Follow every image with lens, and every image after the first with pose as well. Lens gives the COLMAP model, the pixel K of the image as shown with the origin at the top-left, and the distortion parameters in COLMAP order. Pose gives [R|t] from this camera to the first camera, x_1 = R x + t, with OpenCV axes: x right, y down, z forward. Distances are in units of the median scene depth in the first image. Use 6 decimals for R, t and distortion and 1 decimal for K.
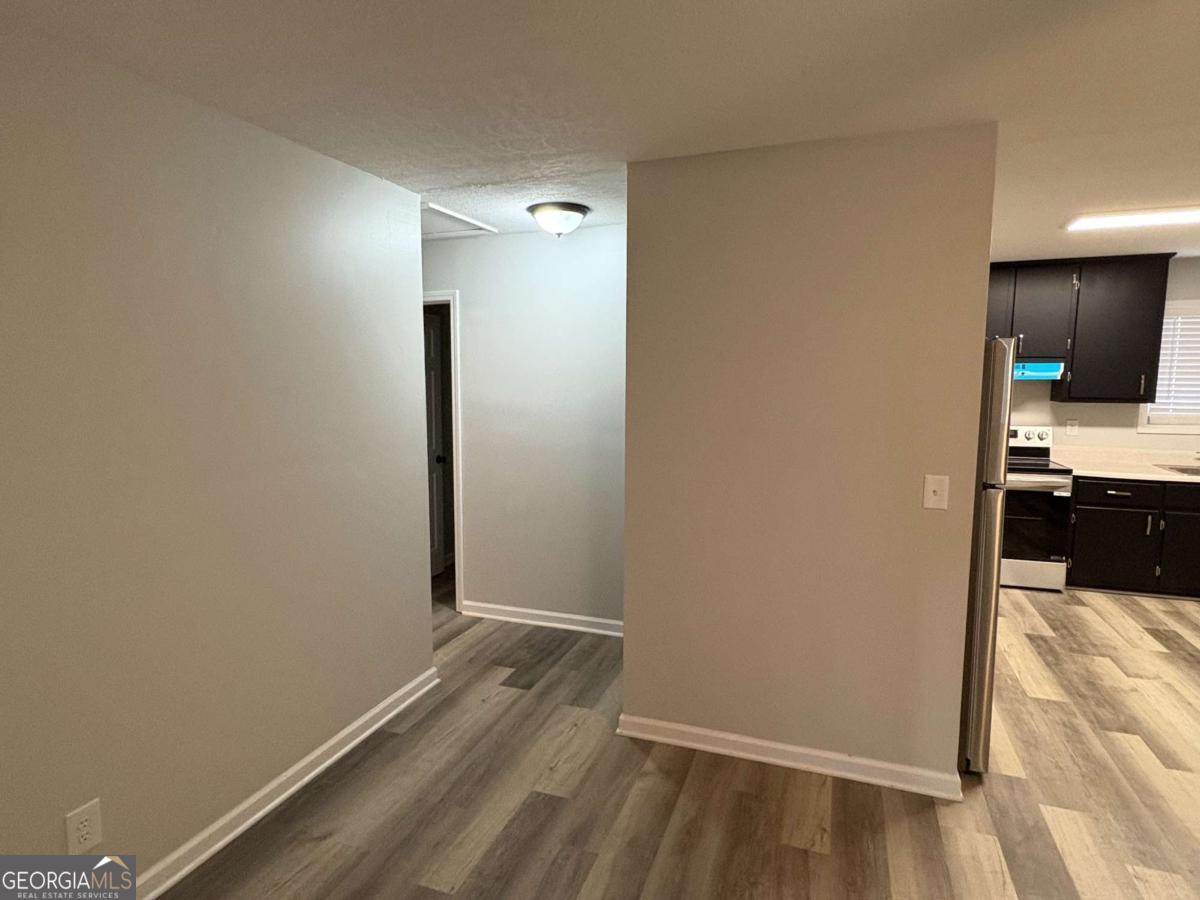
lens RADIAL K [[674.8, 0, 596.4], [0, 674.8, 439.0], [0, 0, 1]] dist [-0.001719, -0.000294]
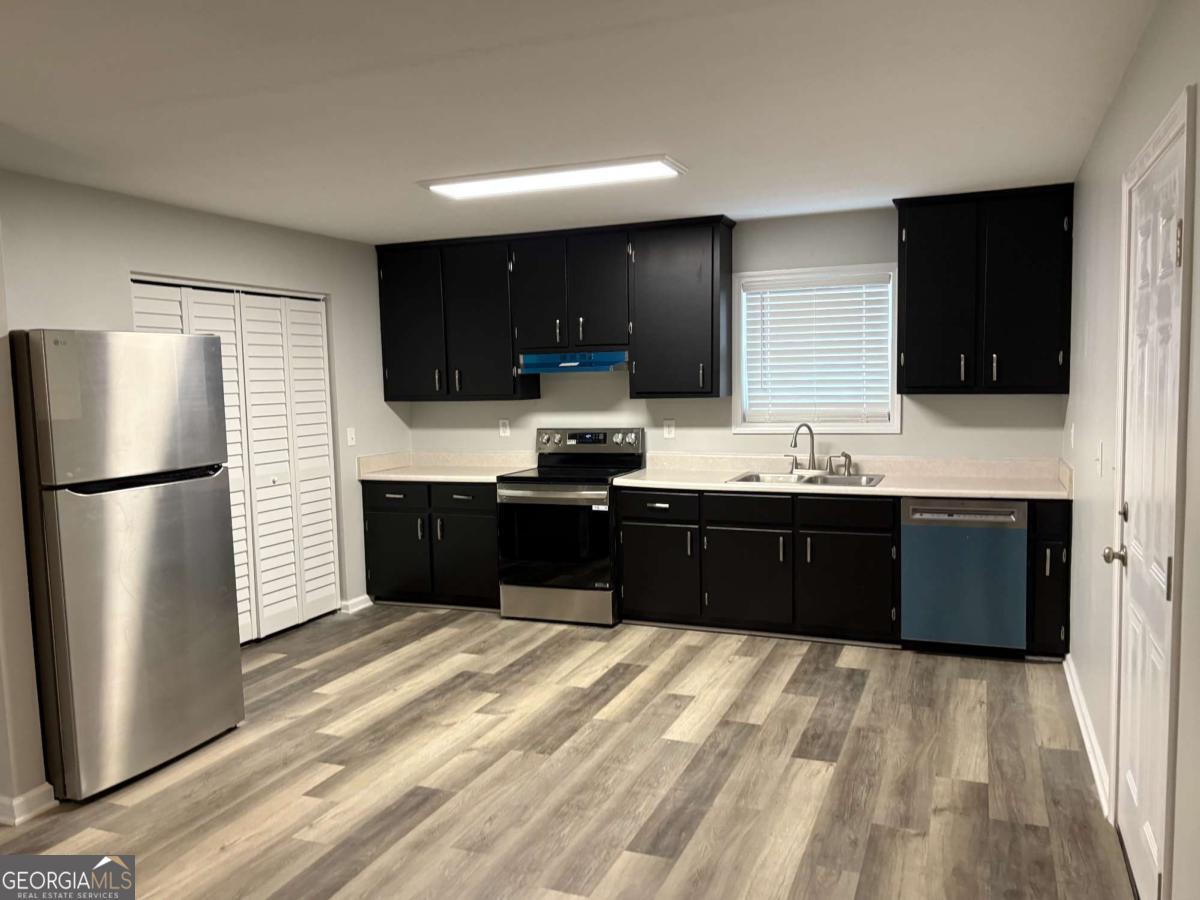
lens RADIAL K [[924.0, 0, 605.0], [0, 924.0, 455.6], [0, 0, 1]] dist [0.012733, -0.015052]
pose [[0.999589, -0.018553, -0.021868, 1.070510], [0.018371, 0.999795, -0.008470, 0.038720], [0.022020, 0.008065, 0.999725, -0.205301]]
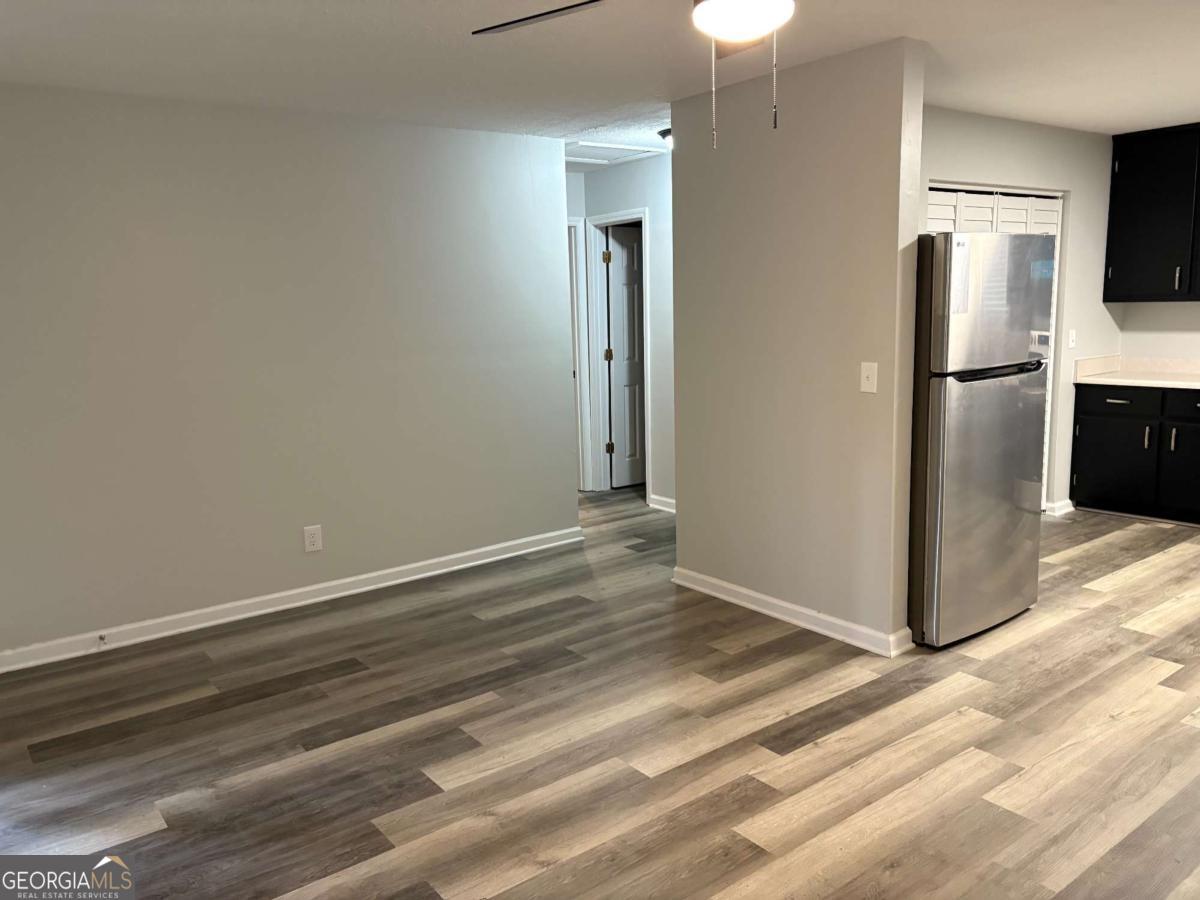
lens RADIAL K [[906.3, 0, 599.8], [0, 906.3, 447.9], [0, 0, 1]] dist [0.016243, -0.001944]
pose [[0.843877, 0.060998, -0.533058, 0.702300], [-0.018853, 0.996274, 0.084158, 0.056809], [0.536205, -0.060969, 0.841883, -0.384927]]
